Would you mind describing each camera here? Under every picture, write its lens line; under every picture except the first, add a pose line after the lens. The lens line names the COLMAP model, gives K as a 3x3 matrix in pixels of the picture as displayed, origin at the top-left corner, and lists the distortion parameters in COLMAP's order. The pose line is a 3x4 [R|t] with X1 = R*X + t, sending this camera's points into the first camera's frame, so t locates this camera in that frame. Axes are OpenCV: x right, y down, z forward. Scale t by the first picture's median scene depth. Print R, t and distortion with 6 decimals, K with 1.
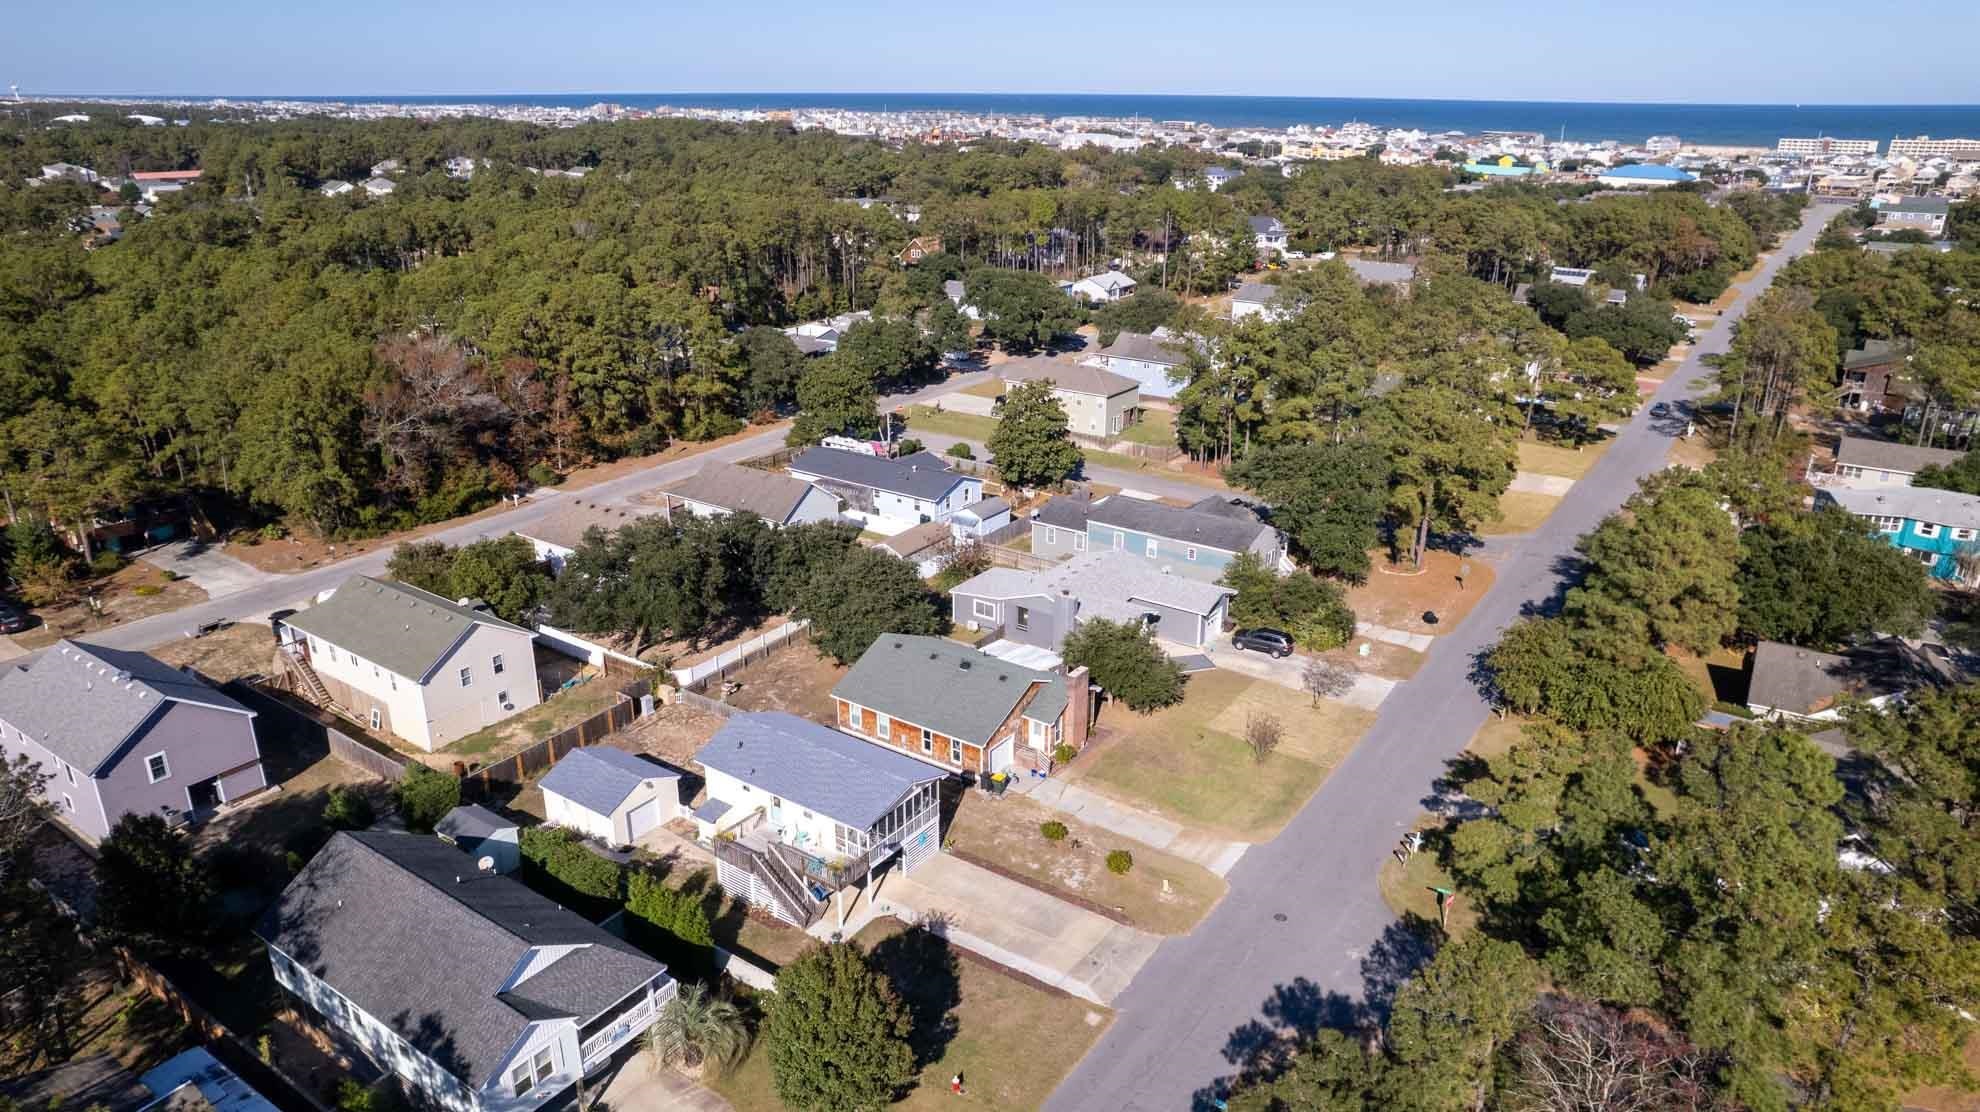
lens RADIAL K [[1253.3, 0, 979.3], [0, 1253.3, 617.9], [0, 0, 1]] dist [-0.080184, 0.060041]
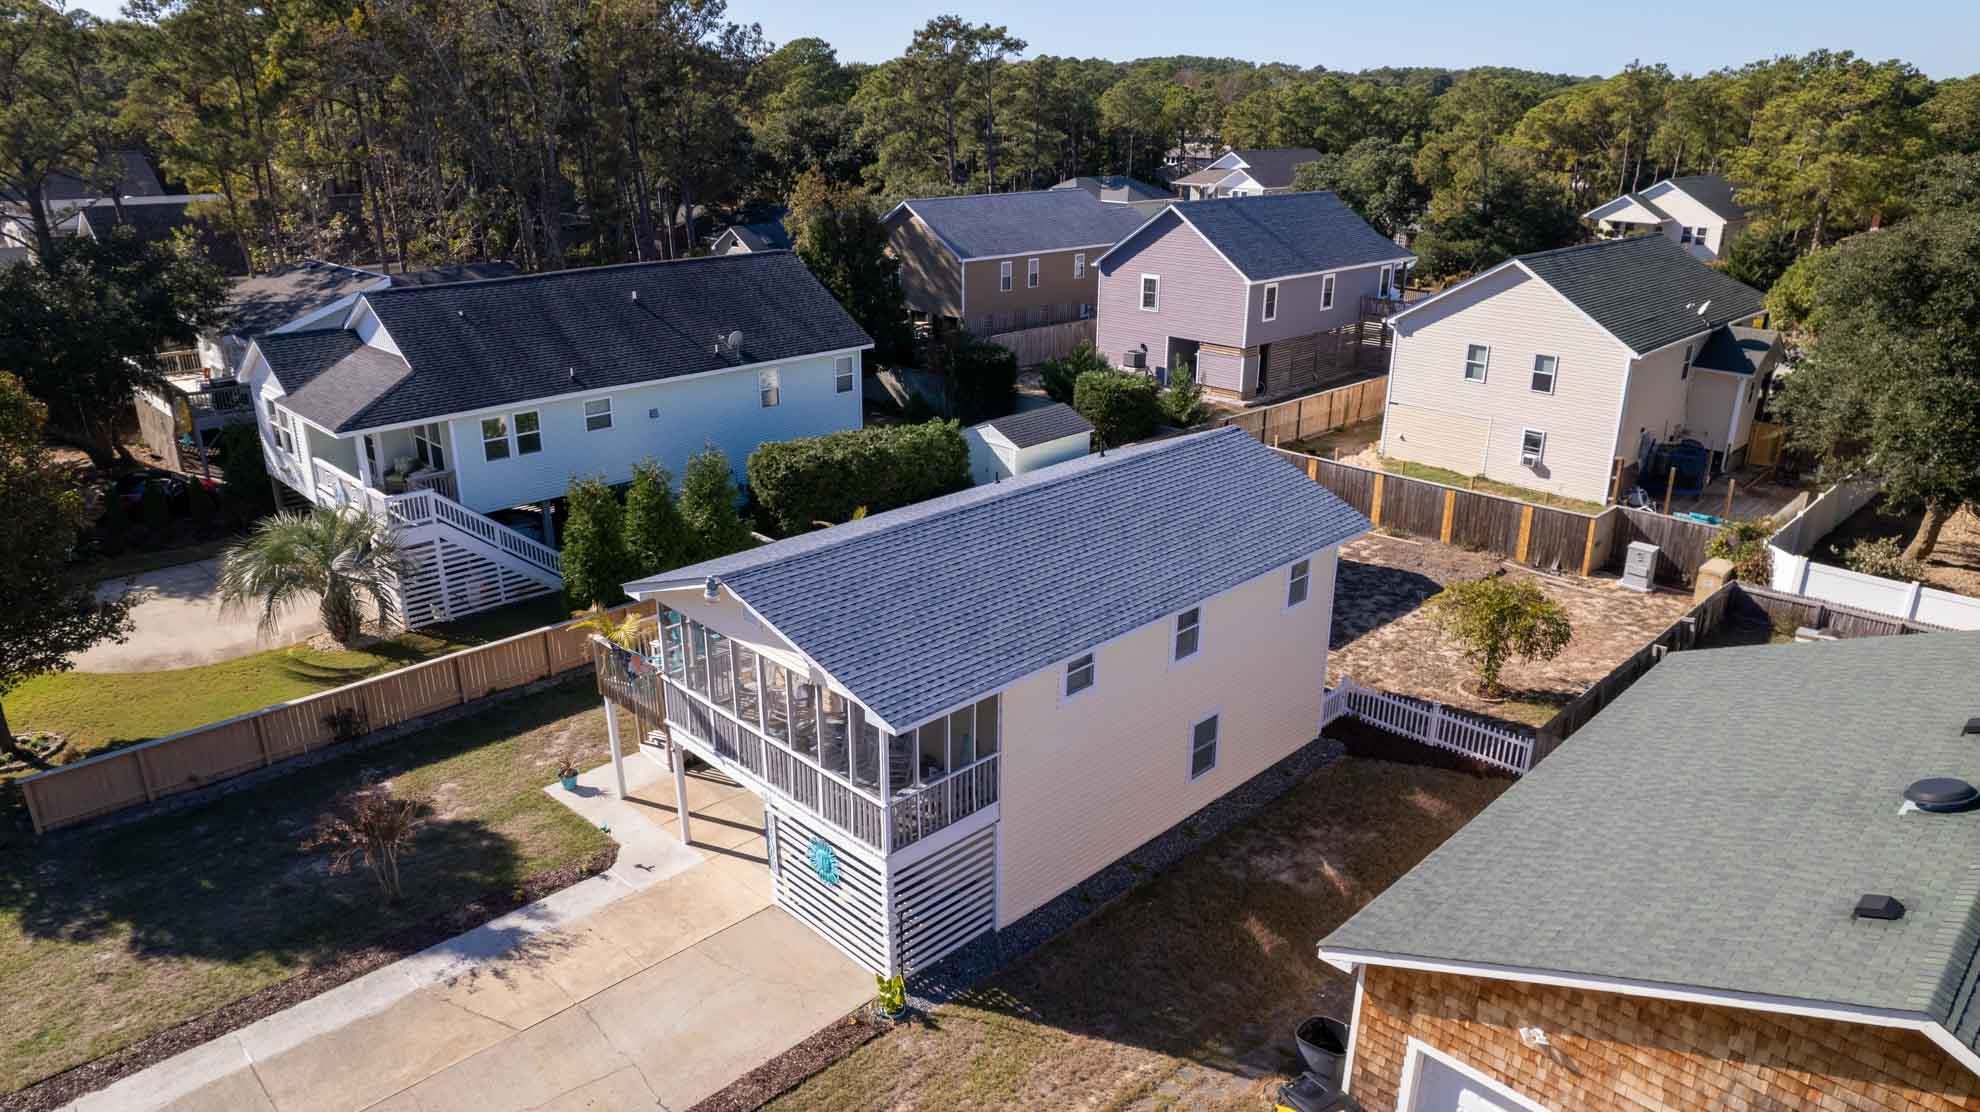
lens RADIAL K [[1272.6, 0, 986.6], [0, 1272.6, 557.3], [0, 0, 1]] dist [-0.075097, 0.064963]
pose [[-0.175932, 0.330726, -0.927183, 0.189106], [-0.392232, 0.840328, 0.374170, -0.003445], [0.902885, 0.429499, -0.018119, 0.988828]]
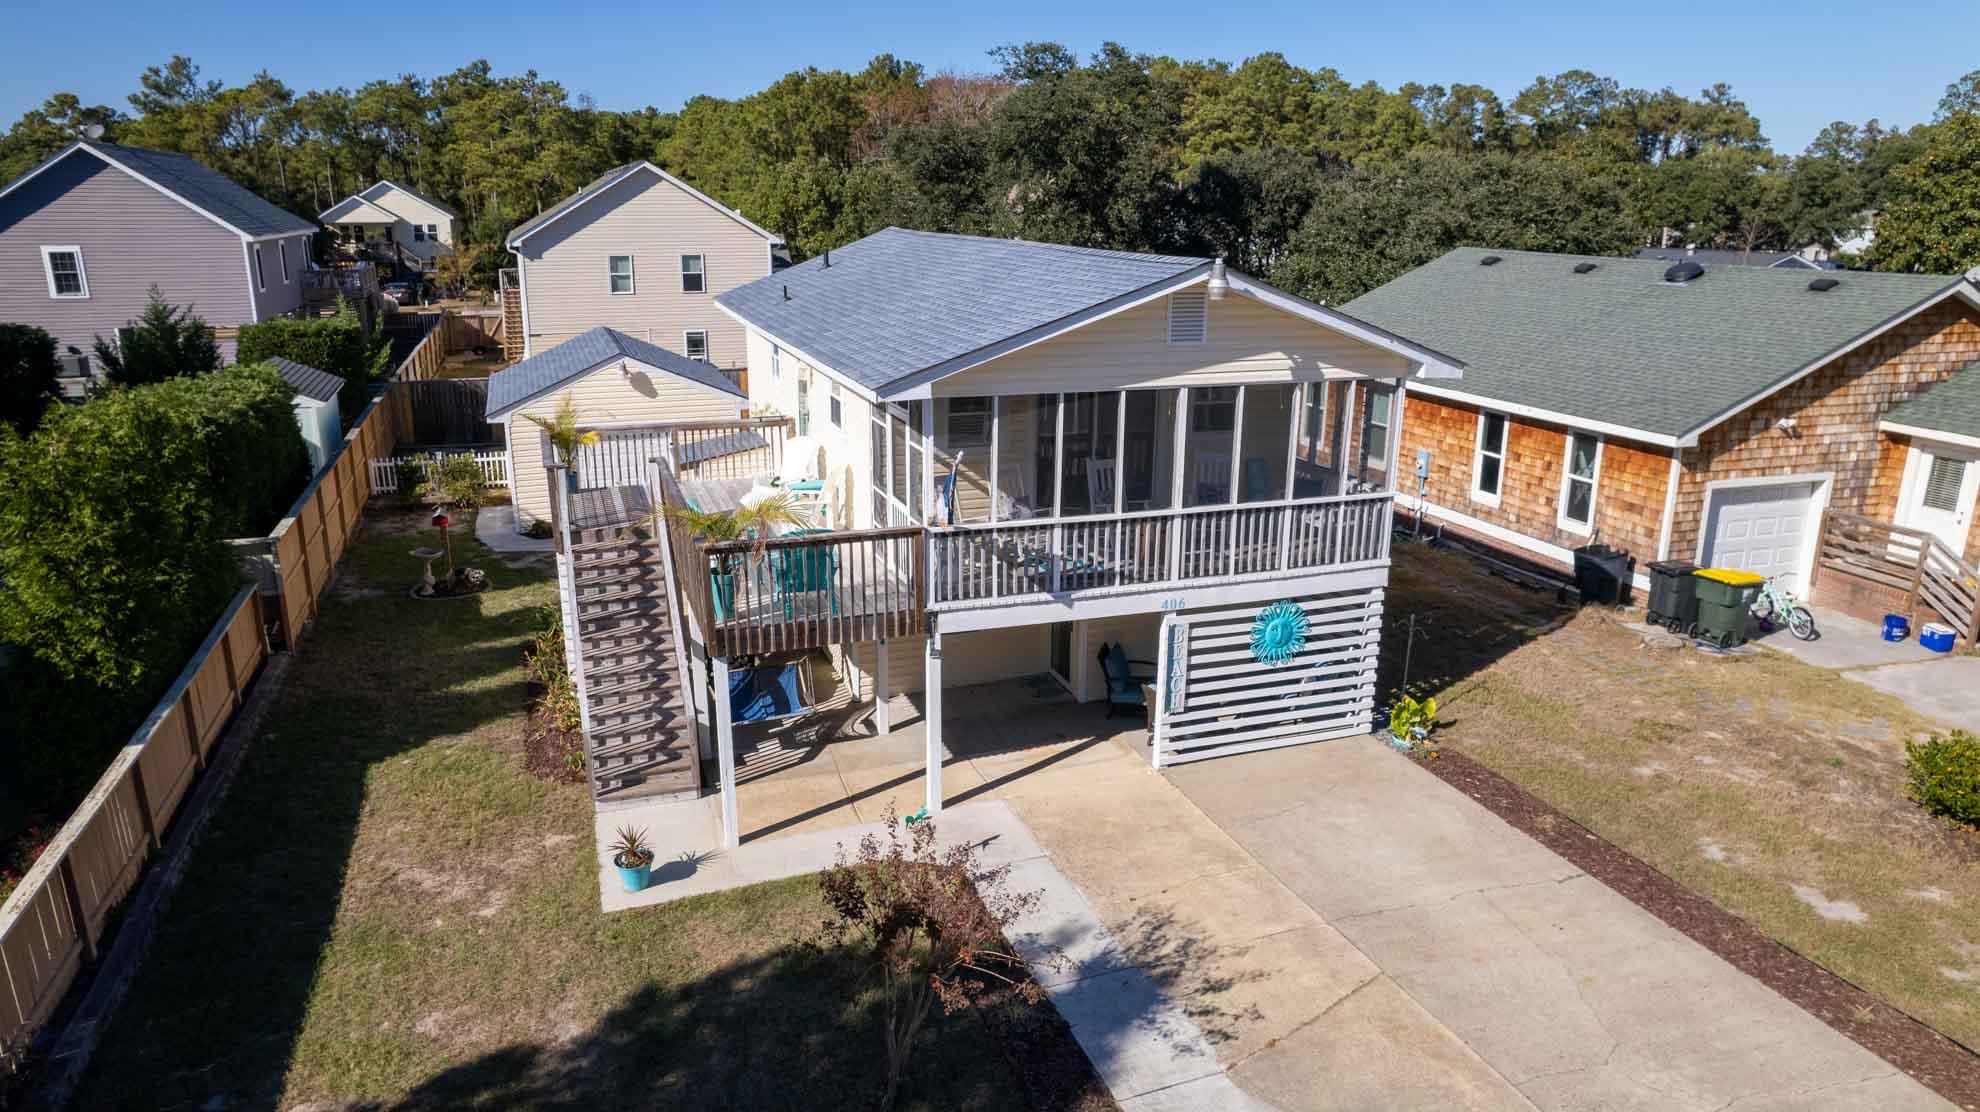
lens RADIAL K [[1271.1, 0, 983.0], [0, 1271.1, 559.3], [0, 0, 1]] dist [-0.077629, 0.074691]
pose [[0.811323, 0.161684, -0.561795, 0.036582], [-0.232433, 0.970986, -0.056223, 0.185535], [0.536404, 0.176195, 0.825364, 0.766180]]
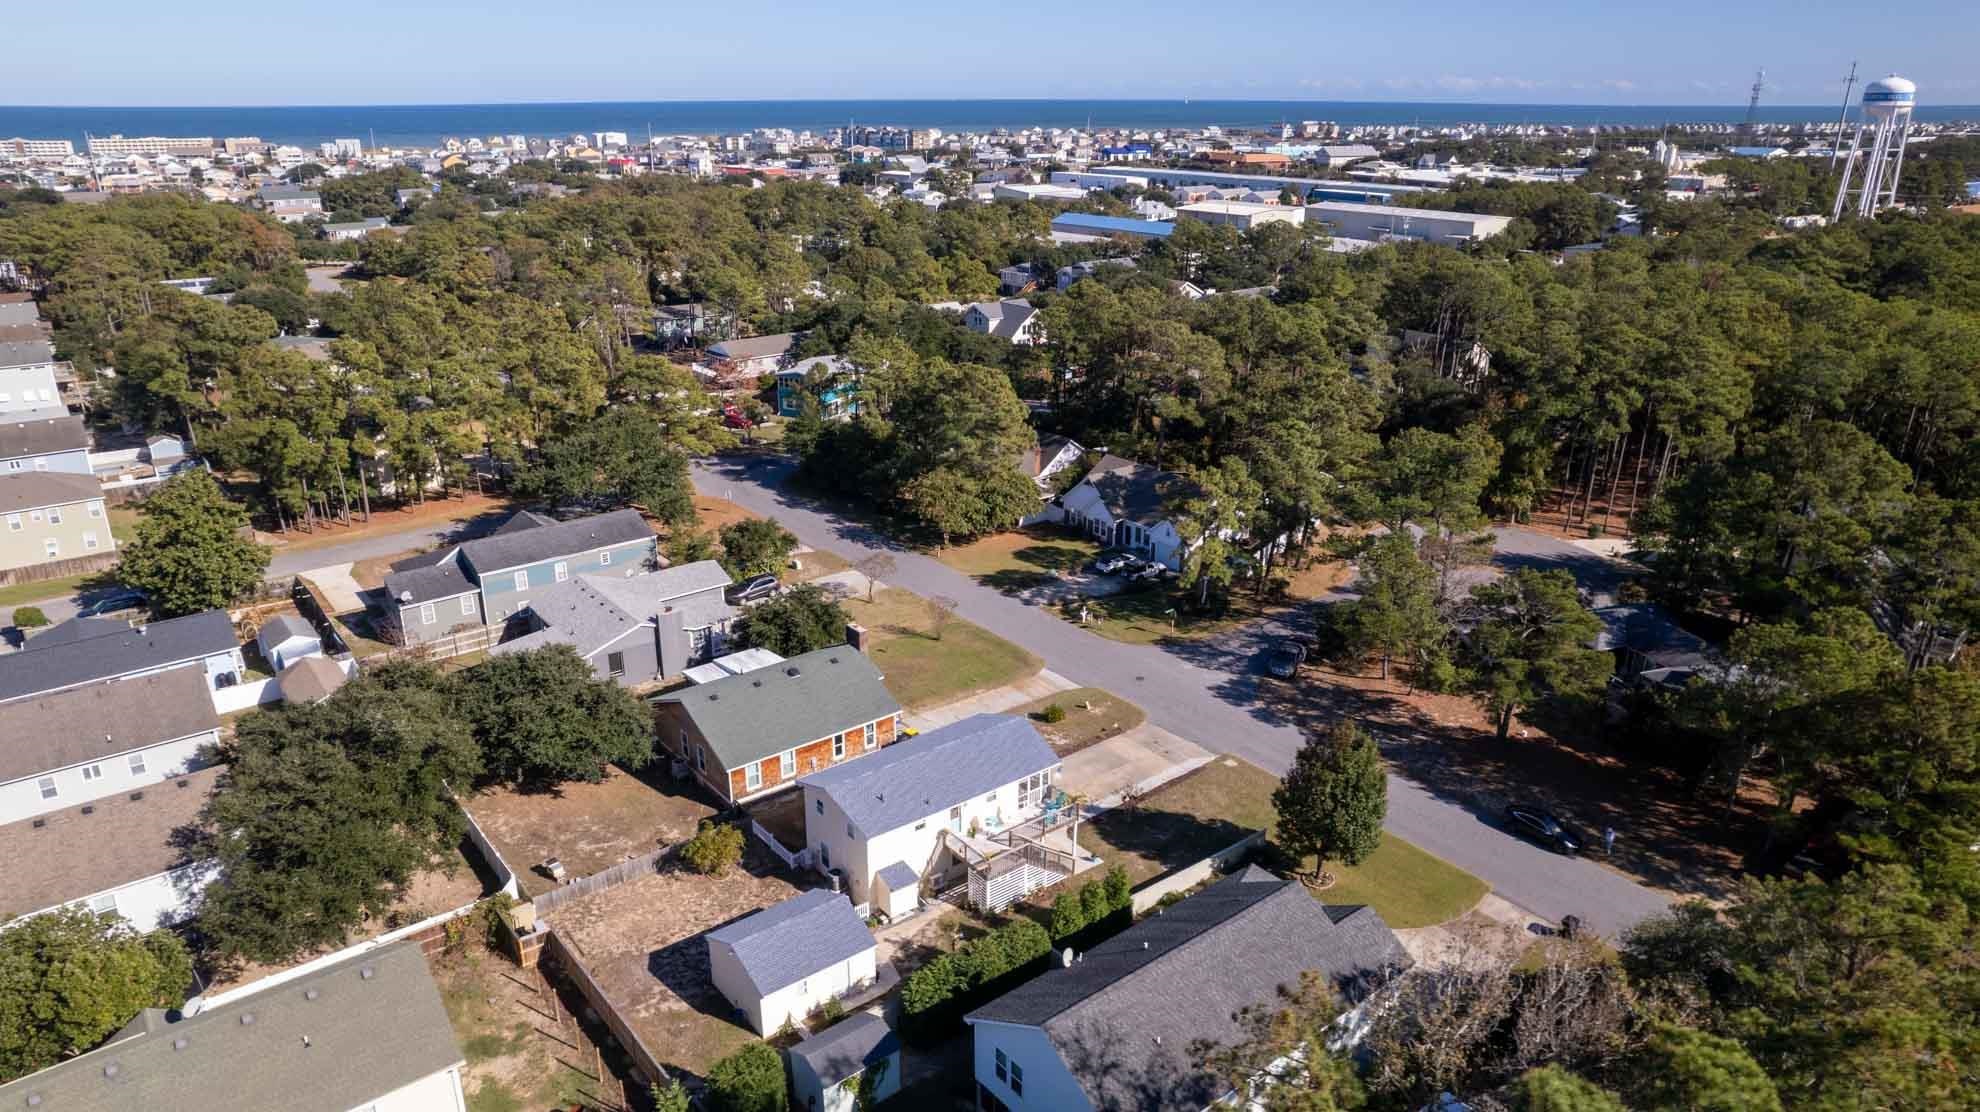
lens RADIAL K [[1271.1, 0, 983.0], [0, 1271.1, 559.3], [0, 0, 1]] dist [-0.077629, 0.074691]
pose [[0.290212, -0.334438, 0.896620, -0.941299], [0.378169, 0.900762, 0.213579, -0.224071], [-0.879071, 0.277091, 0.387886, 0.528807]]
